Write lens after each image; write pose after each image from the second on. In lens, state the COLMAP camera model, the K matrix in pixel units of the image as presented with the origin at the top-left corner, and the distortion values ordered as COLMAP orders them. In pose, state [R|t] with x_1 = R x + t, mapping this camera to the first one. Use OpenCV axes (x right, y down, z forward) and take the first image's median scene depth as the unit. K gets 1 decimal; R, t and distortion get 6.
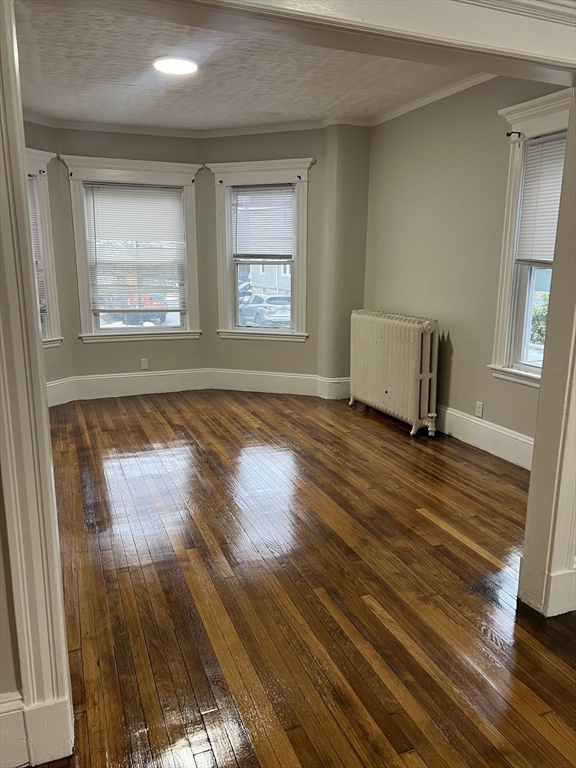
lens RADIAL K [[573.0, 0, 286.4], [0, 573.0, 383.6], [0, 0, 1]] dist [0.043355, -0.008859]
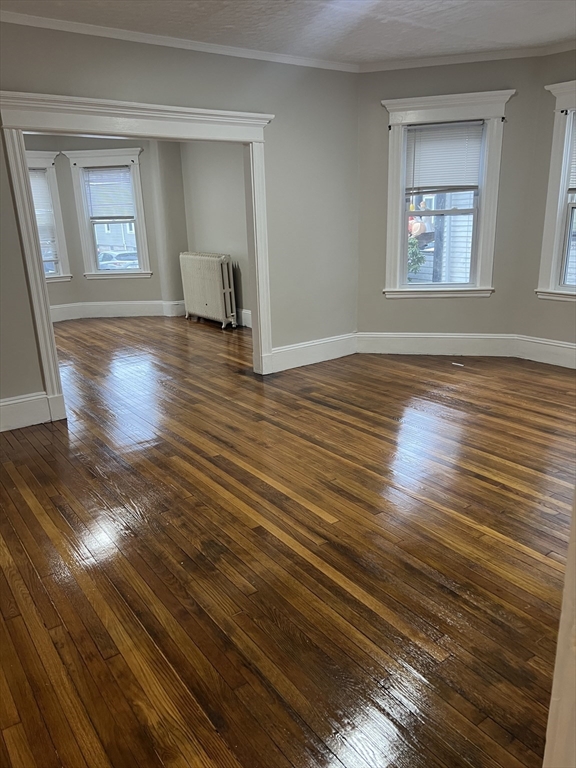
lens RADIAL K [[573.0, 0, 290.5], [0, 573.0, 387.3], [0, 0, 1]] dist [0.043355, -0.008859]
pose [[0.965945, -0.106578, 0.235776, 0.002371], [0.087404, 0.992066, 0.090361, 0.105444], [-0.243536, -0.066676, 0.967597, -0.527234]]
